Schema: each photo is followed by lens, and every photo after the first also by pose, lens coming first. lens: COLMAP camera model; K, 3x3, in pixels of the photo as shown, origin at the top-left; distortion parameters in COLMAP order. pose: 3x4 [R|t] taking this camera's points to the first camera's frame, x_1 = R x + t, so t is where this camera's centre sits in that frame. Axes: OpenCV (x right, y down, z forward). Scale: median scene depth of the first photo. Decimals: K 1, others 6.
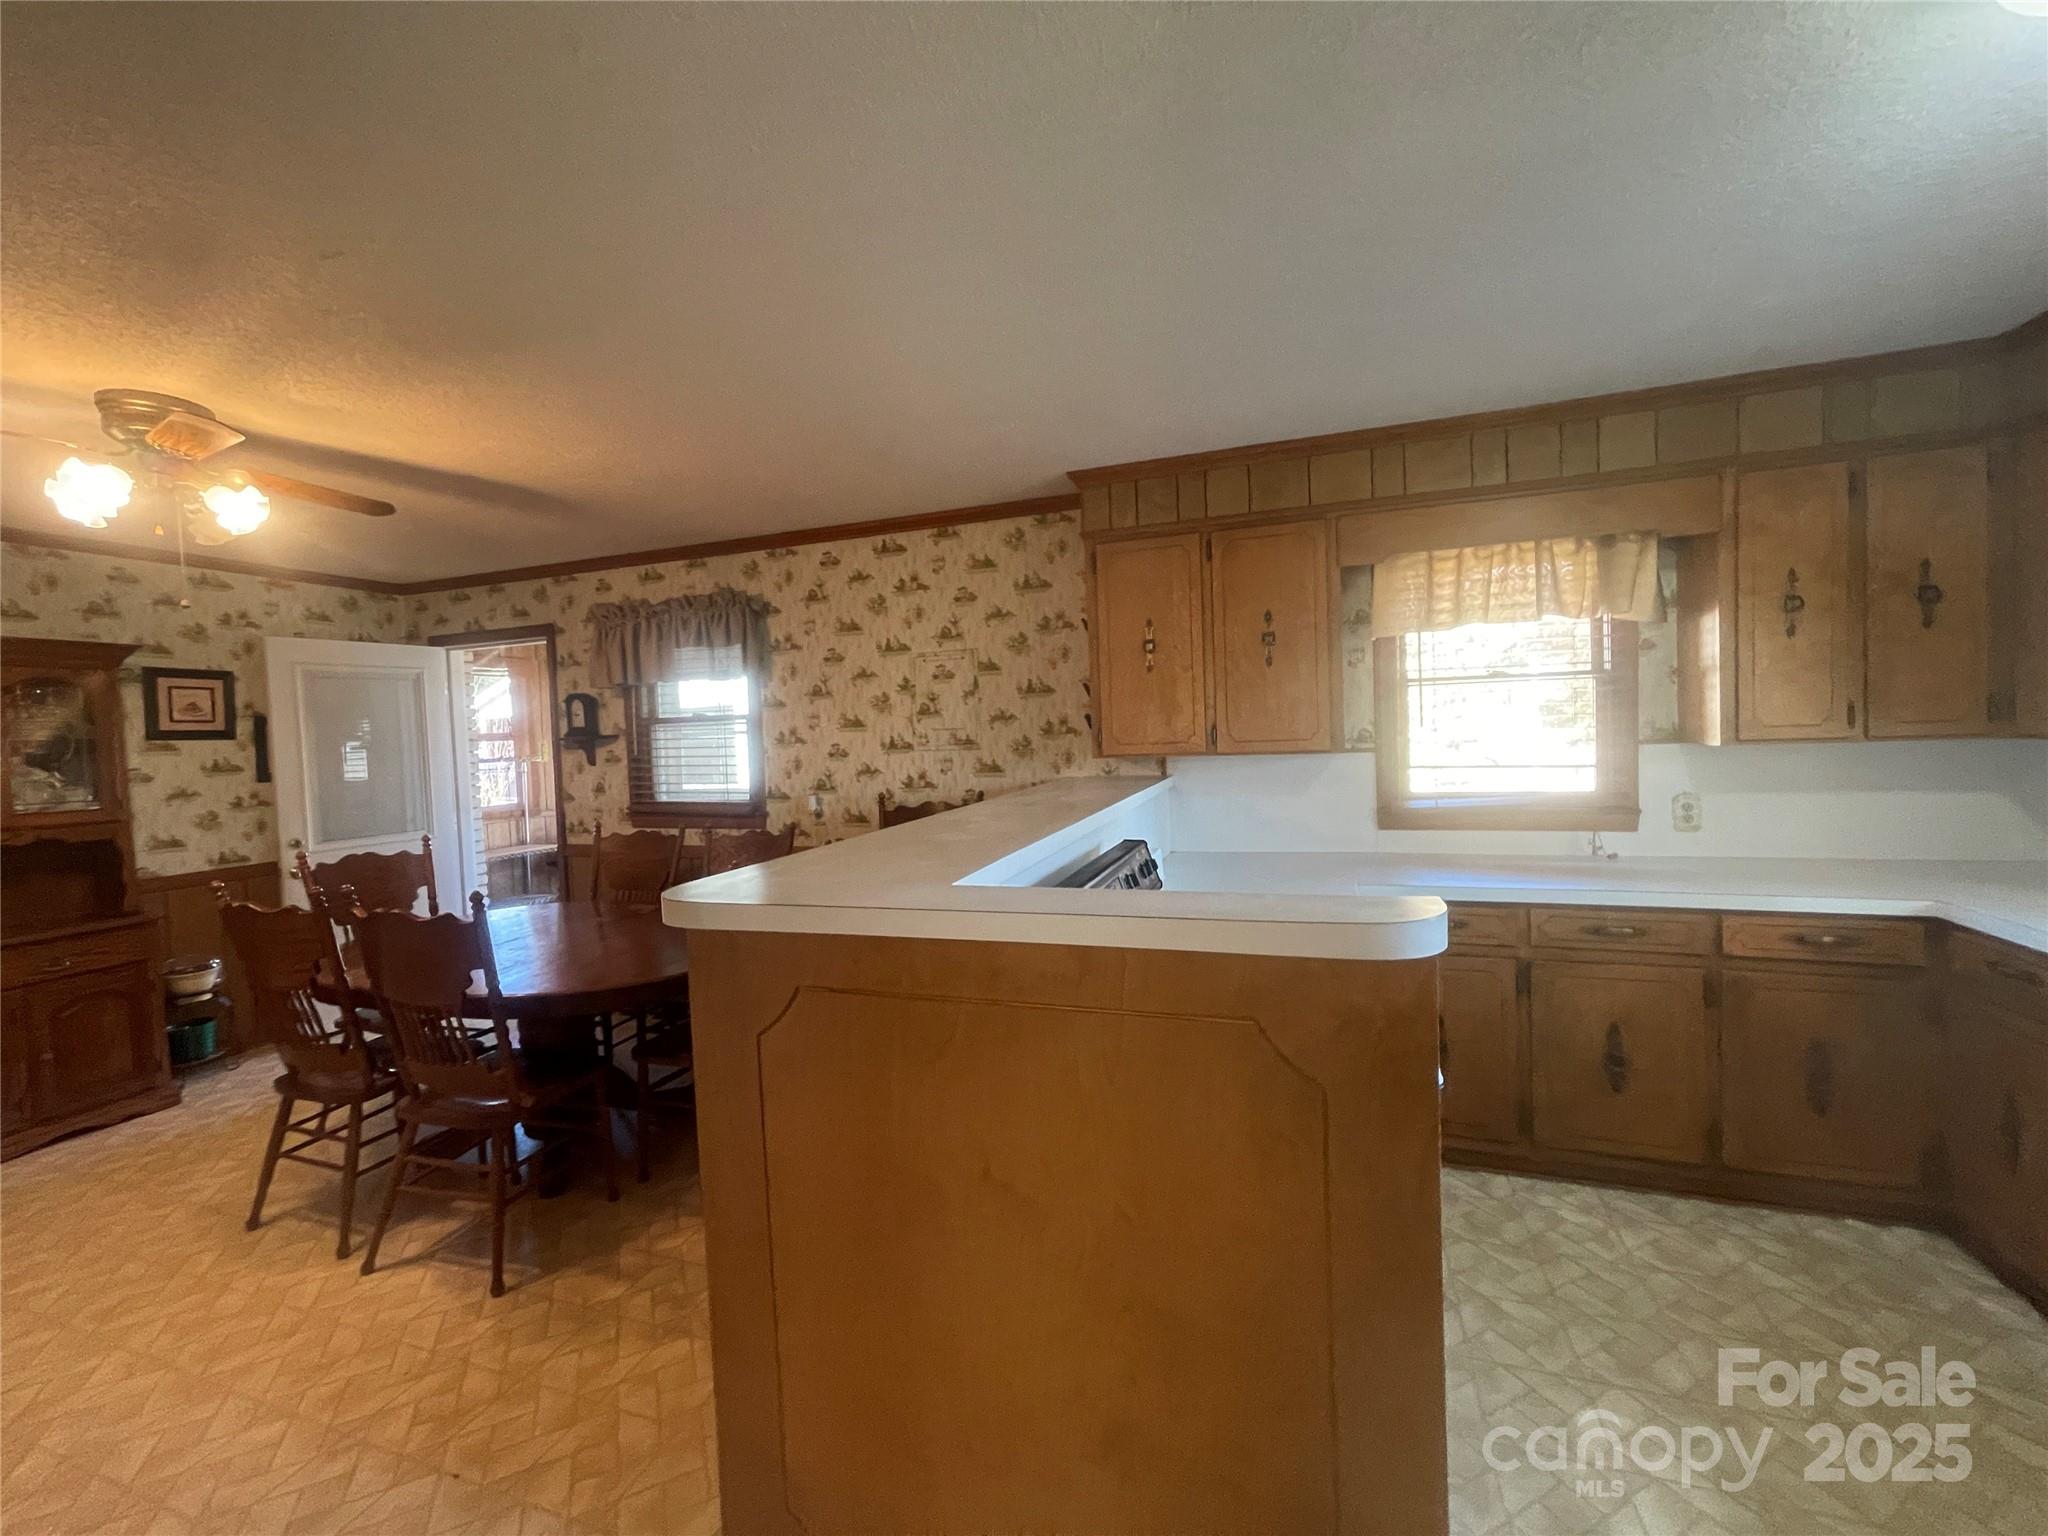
lens RADIAL K [[829.4, 0, 1015.6], [0, 829.4, 769.9], [0, 0, 1]] dist [-0.002224, 0.001525]
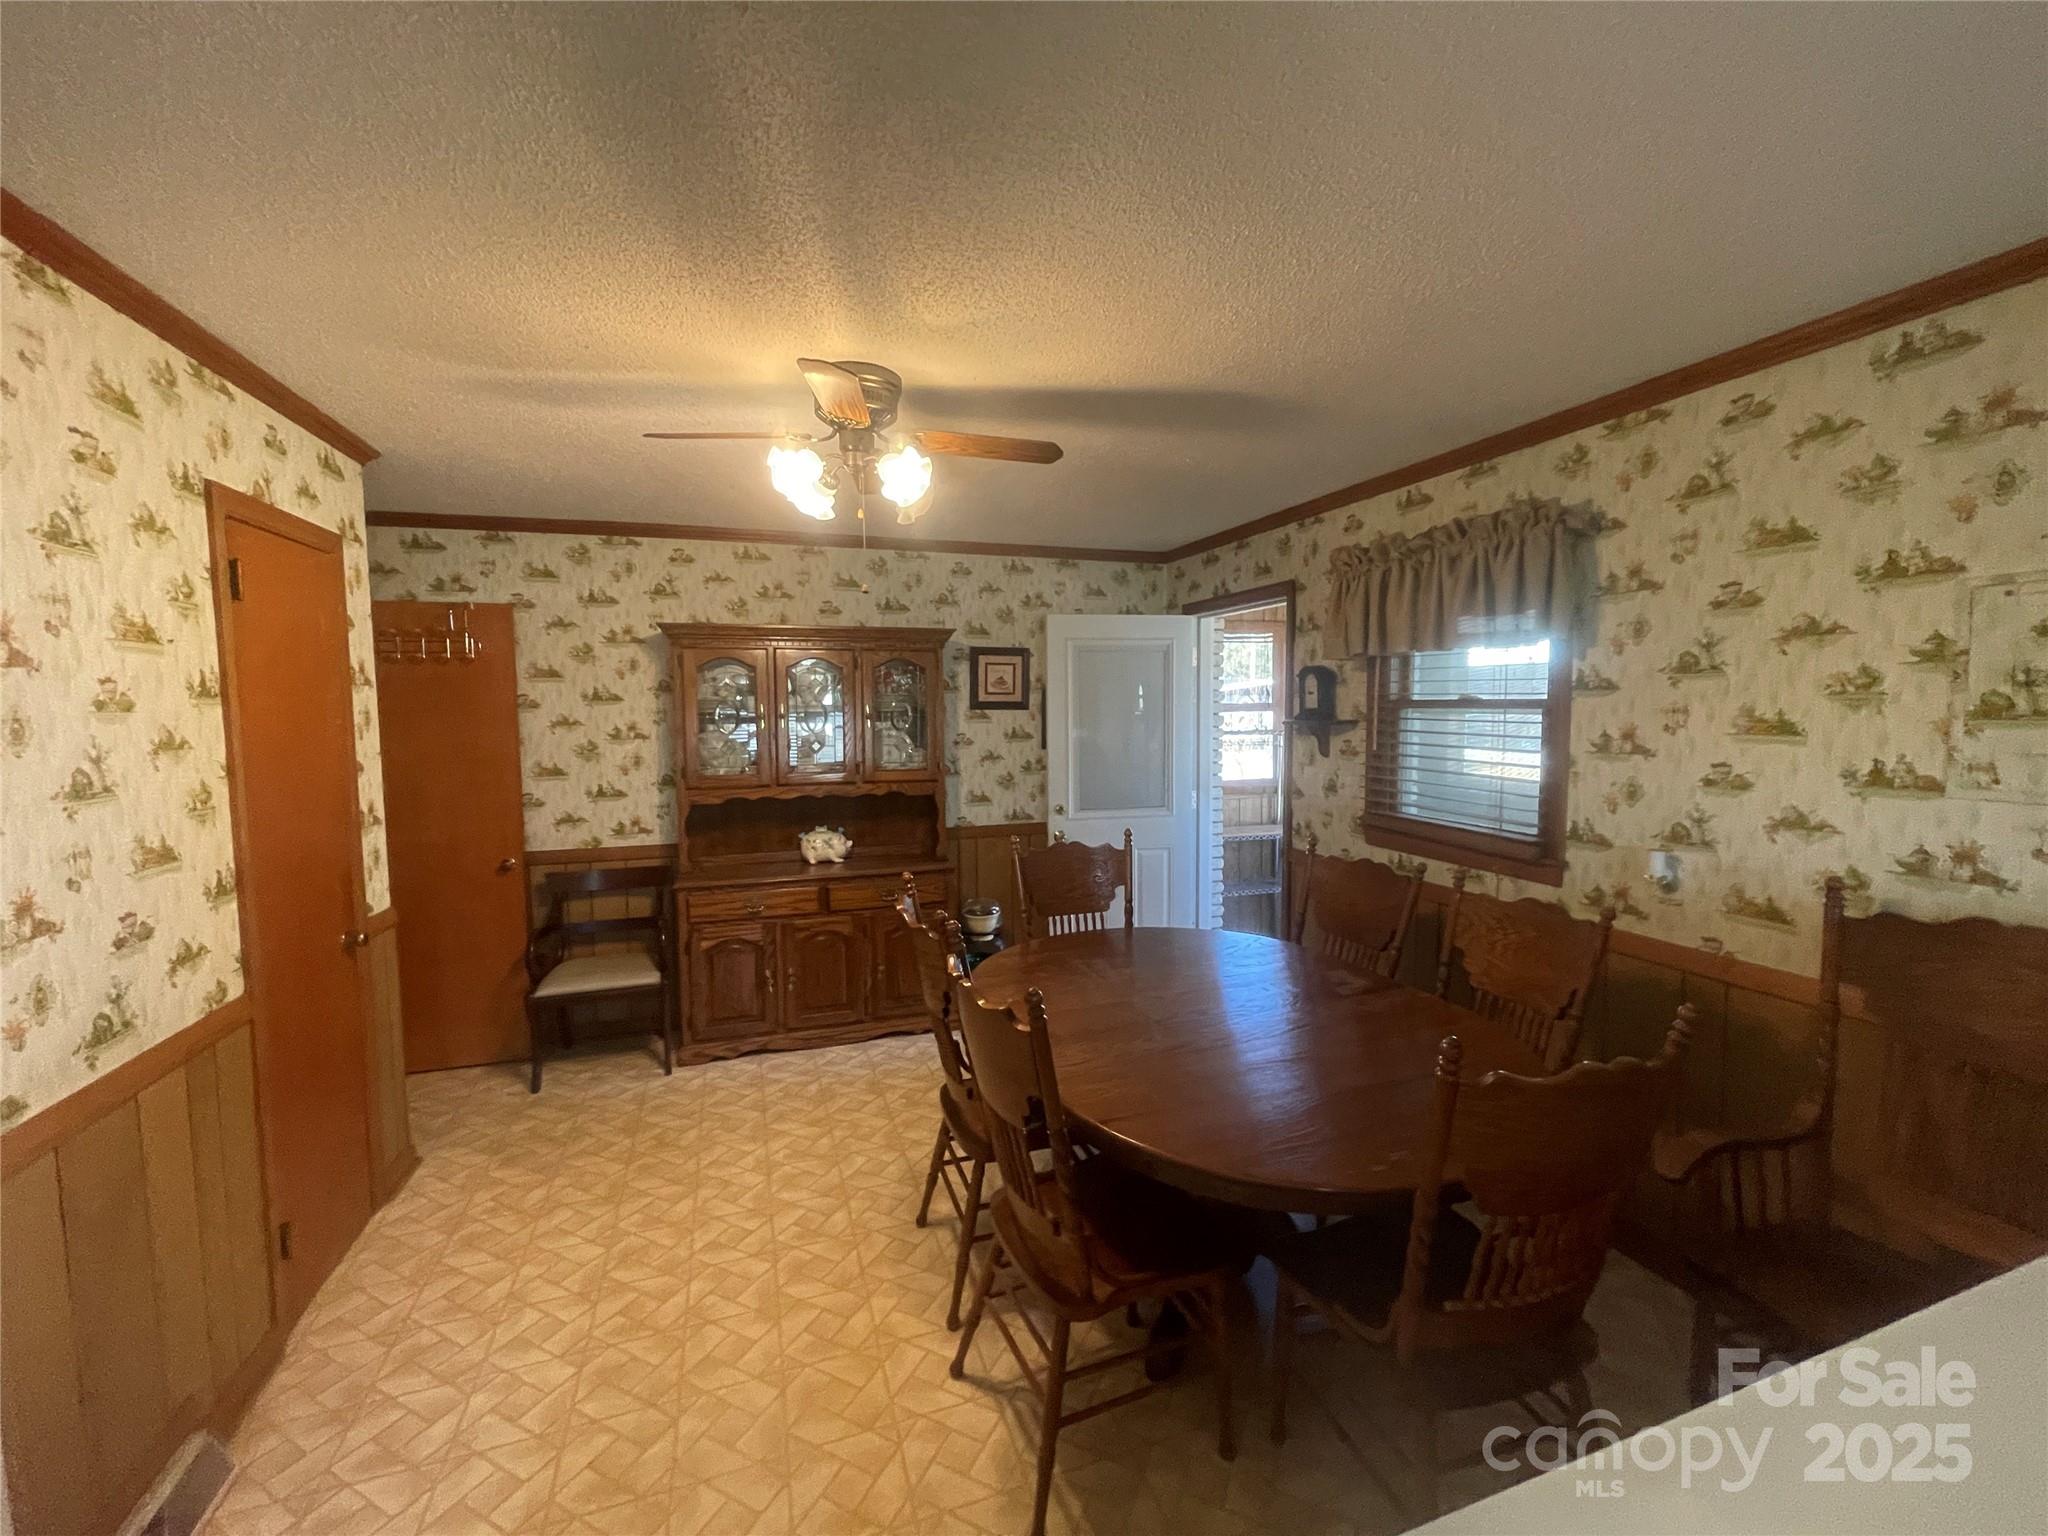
lens RADIAL K [[829.4, 0, 1022.3], [0, 829.4, 761.0], [0, 0, 1]] dist [-0.002224, 0.001525]
pose [[0.622291, 0.085465, -0.778106, -0.083236], [-0.051794, 0.996339, 0.068013, -0.045850], [0.781070, -0.002023, 0.624440, 0.318520]]
